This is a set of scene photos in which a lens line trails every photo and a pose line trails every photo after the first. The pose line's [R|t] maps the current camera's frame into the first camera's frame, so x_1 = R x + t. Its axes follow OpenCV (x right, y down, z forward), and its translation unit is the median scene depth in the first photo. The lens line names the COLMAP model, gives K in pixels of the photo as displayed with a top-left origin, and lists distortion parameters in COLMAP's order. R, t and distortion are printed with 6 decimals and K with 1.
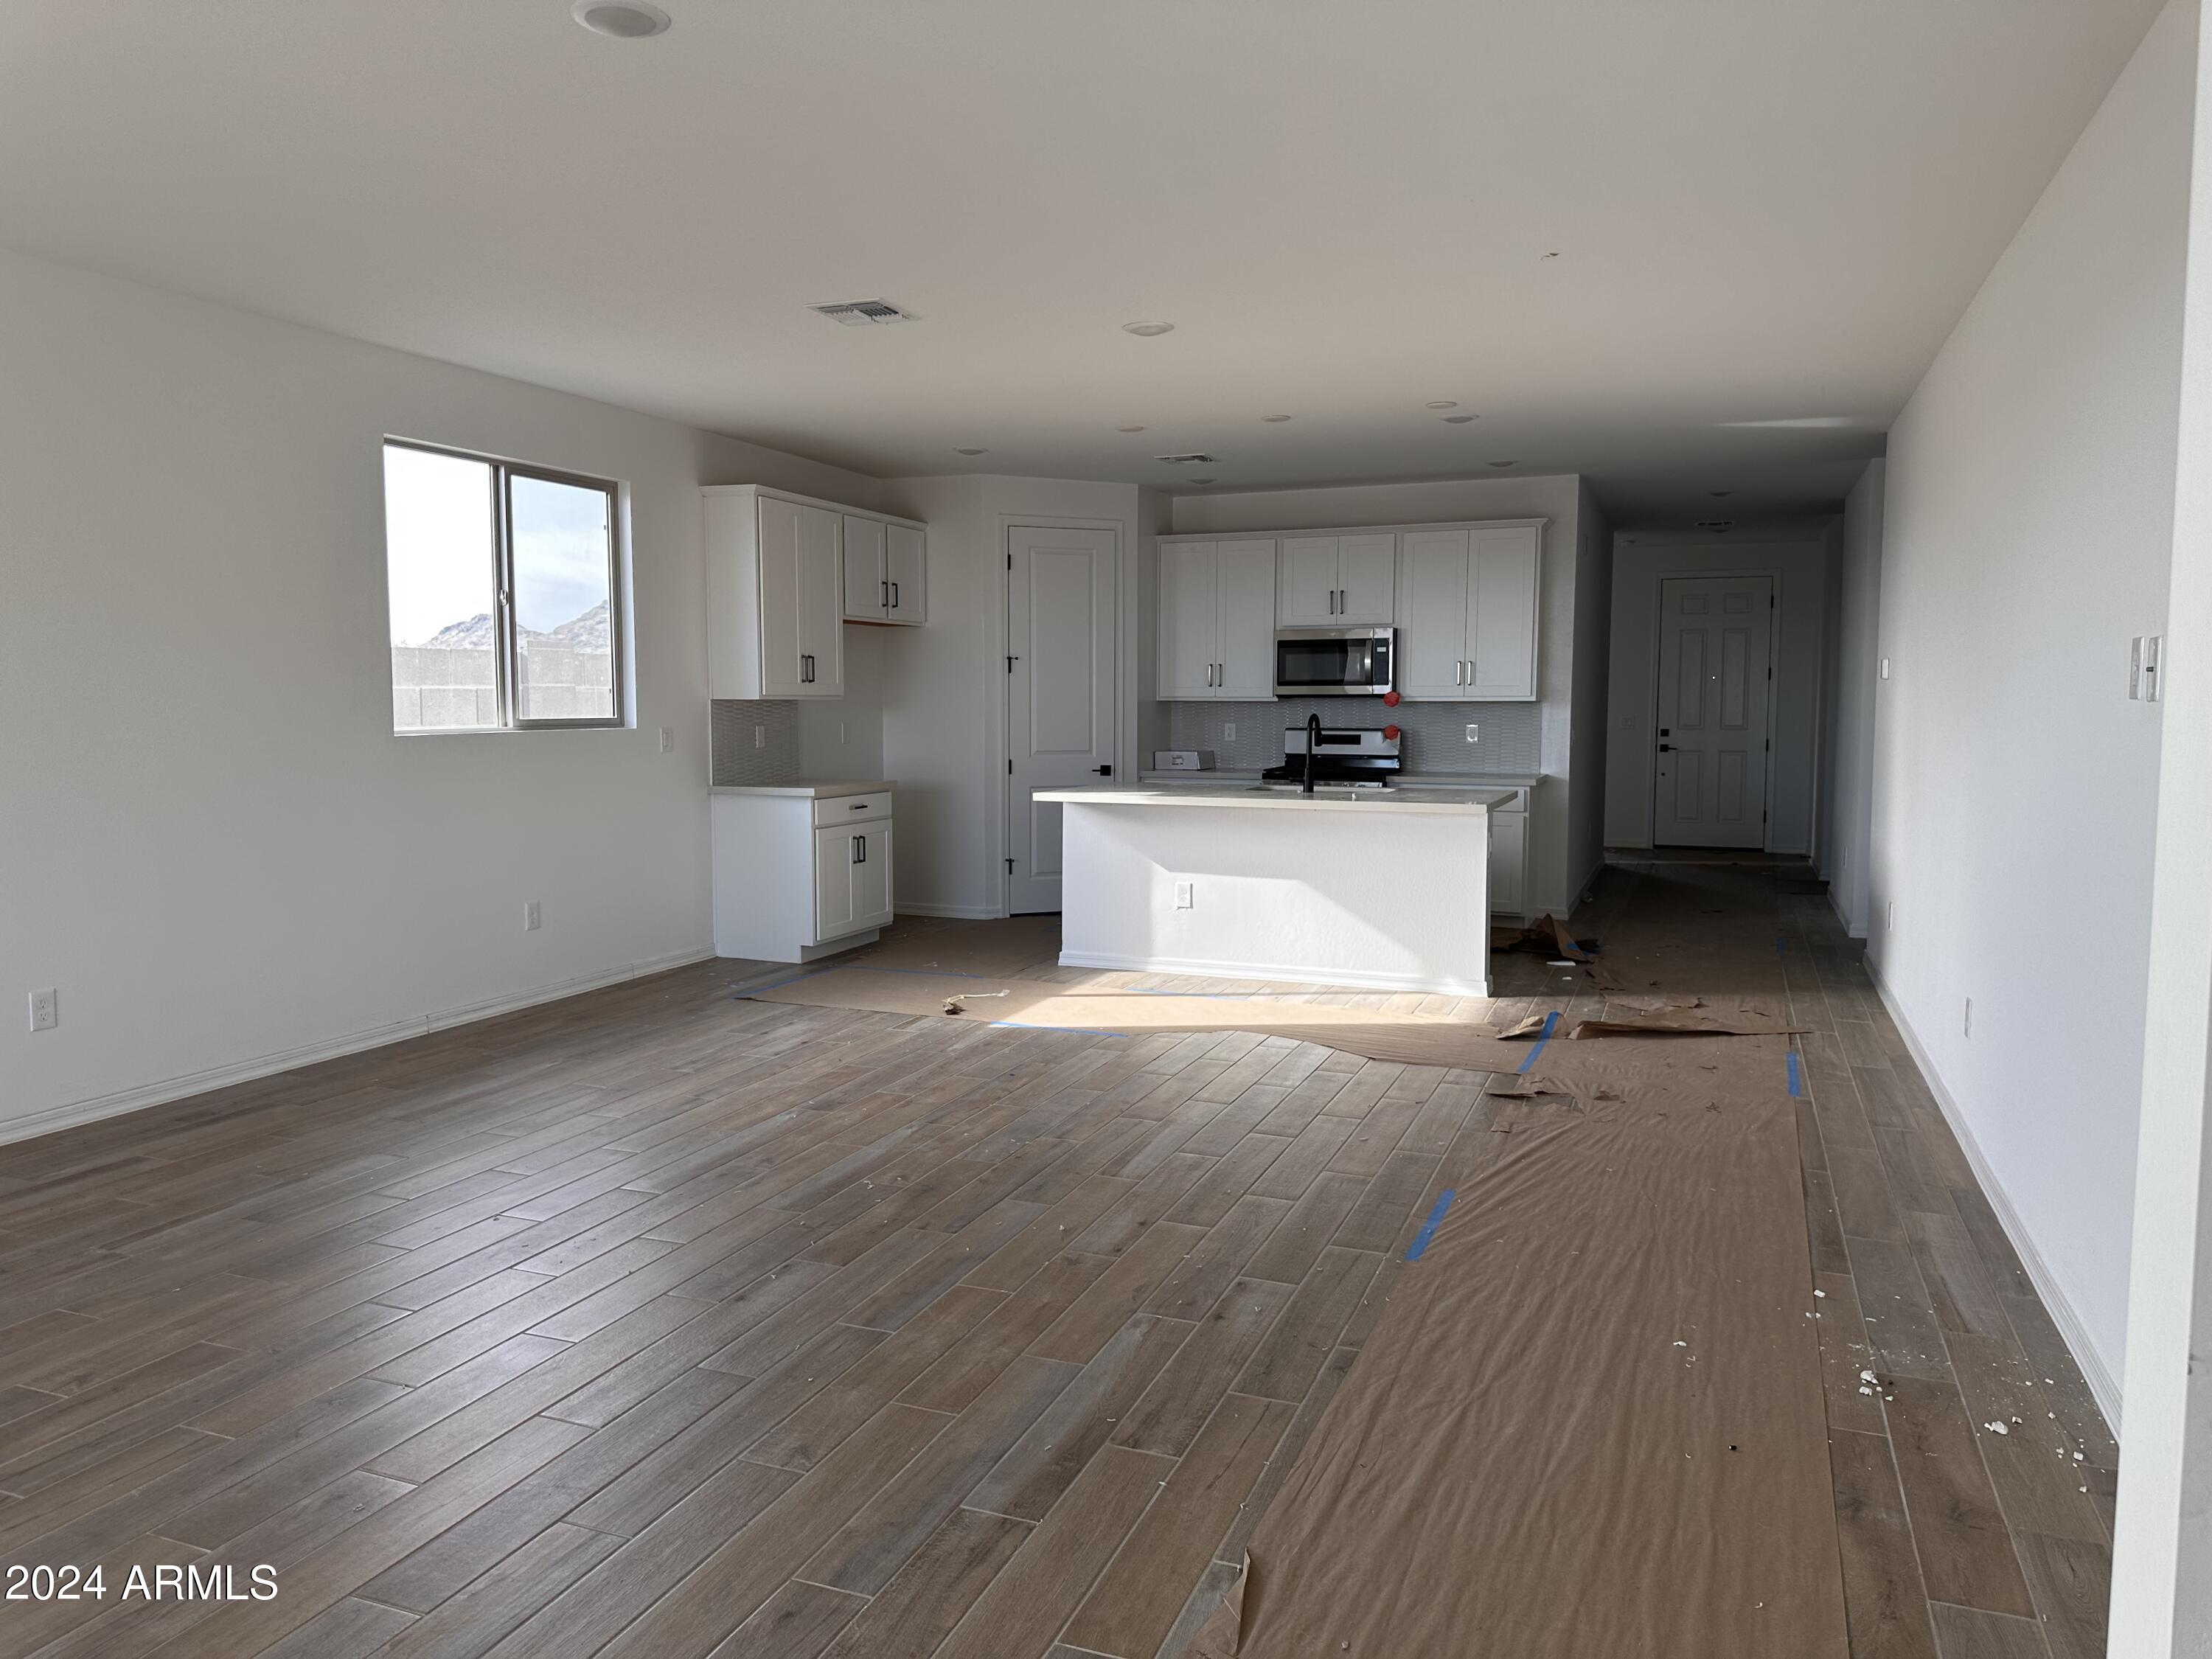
lens RADIAL K [[1536.4, 0, 1096.0], [0, 1536.4, 802.8], [0, 0, 1]] dist [0.097636, -0.120440]
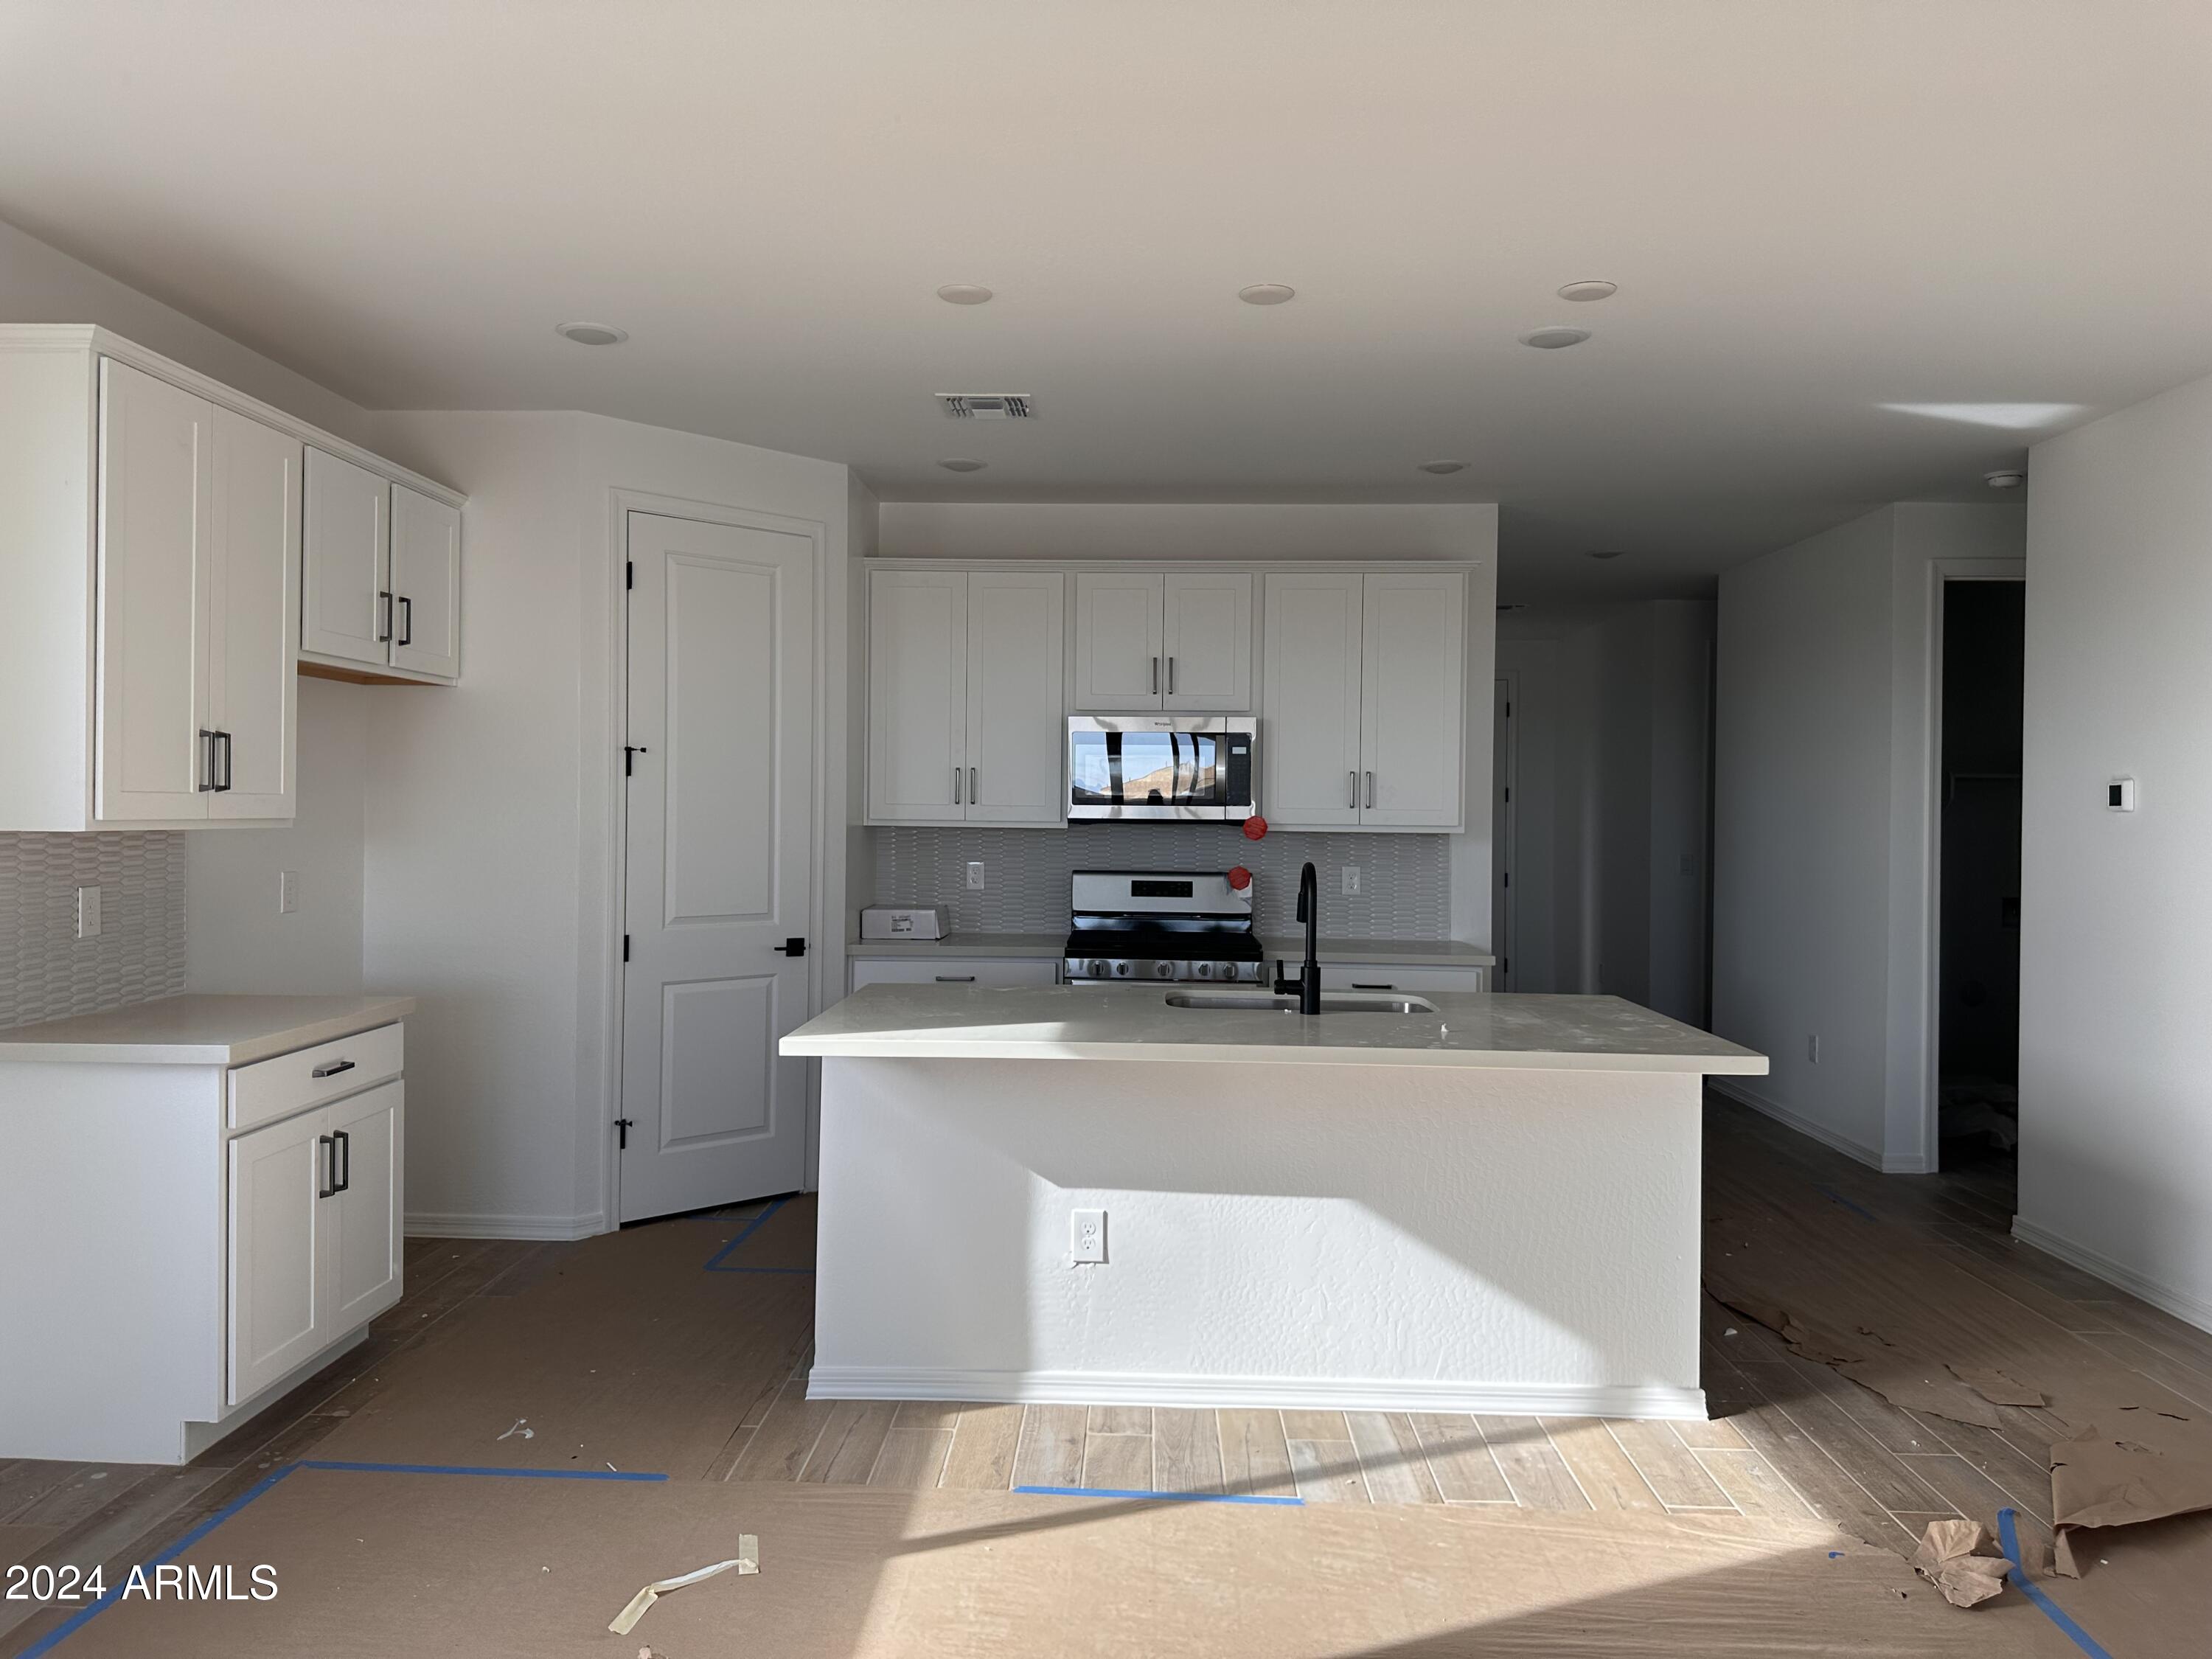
lens RADIAL K [[1536.4, 0, 1096.0], [0, 1536.4, 802.8], [0, 0, 1]] dist [0.097636, -0.120440]
pose [[0.936820, 0.011604, 0.349620, -0.094492], [0.011981, 0.997799, -0.065219, -0.037501], [-0.349608, 0.065287, 0.934619, 0.434174]]
